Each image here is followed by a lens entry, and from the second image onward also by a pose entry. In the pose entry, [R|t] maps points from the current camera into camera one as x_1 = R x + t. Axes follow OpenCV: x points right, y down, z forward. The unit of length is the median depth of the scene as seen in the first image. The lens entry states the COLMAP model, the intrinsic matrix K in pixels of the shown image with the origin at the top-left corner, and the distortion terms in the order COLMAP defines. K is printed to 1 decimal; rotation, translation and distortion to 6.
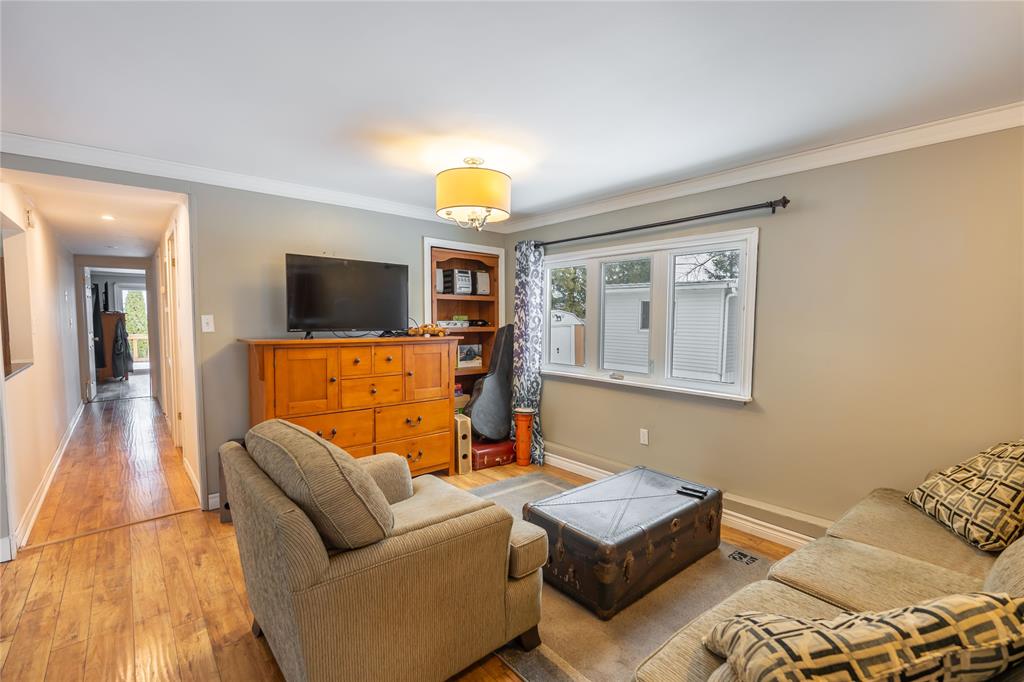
lens RADIAL K [[456.9, 0, 509.9], [0, 456.9, 345.2], [0, 0, 1]] dist [-0.002203, -0.000483]
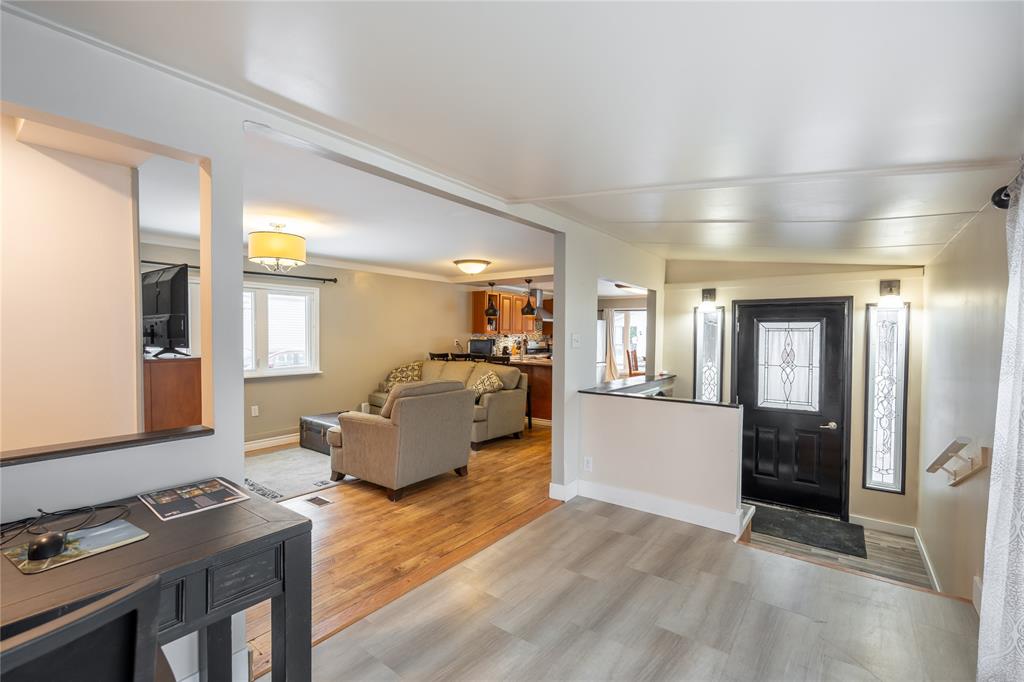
lens RADIAL K [[456.9, 0, 509.9], [0, 456.9, 345.2], [0, 0, 1]] dist [-0.002203, -0.000483]
pose [[-0.212457, -0.033001, 0.976613, -1.567201], [0.053034, 0.997567, 0.045247, -0.044848], [-0.975730, 0.061407, -0.210190, 0.571254]]
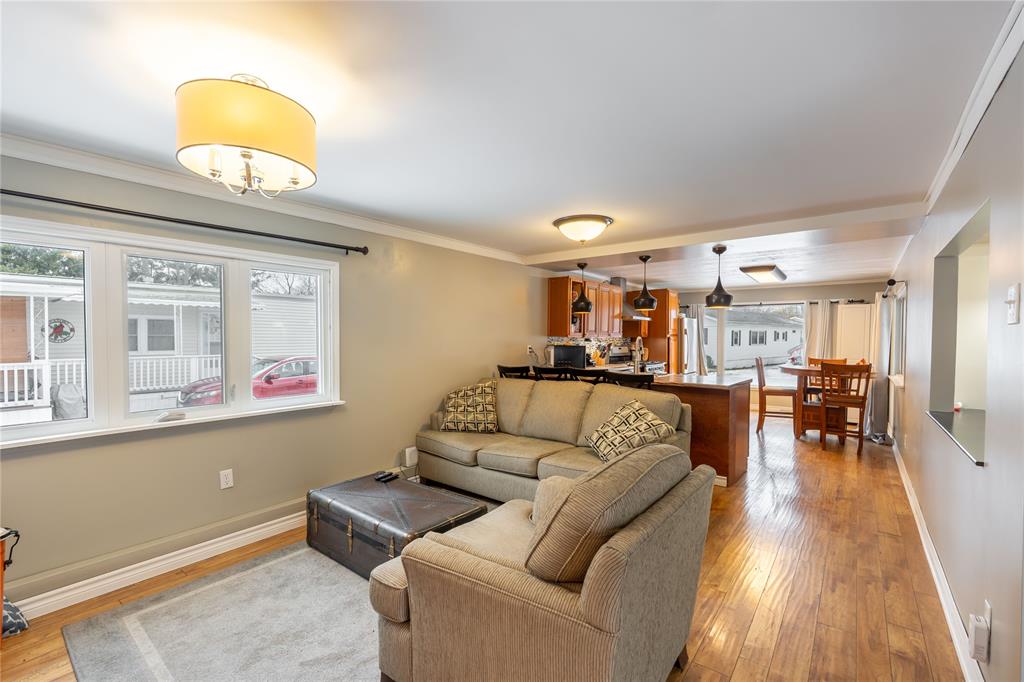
lens RADIAL K [[446.8, 0, 508.1], [0, 446.8, 344.7], [0, 0, 1]] dist [-0.000824, -0.000320]
pose [[-0.198626, -0.026527, 0.979716, -0.701269], [0.058666, 0.997519, 0.038903, -0.052519], [-0.978318, 0.065203, -0.196577, 0.754439]]
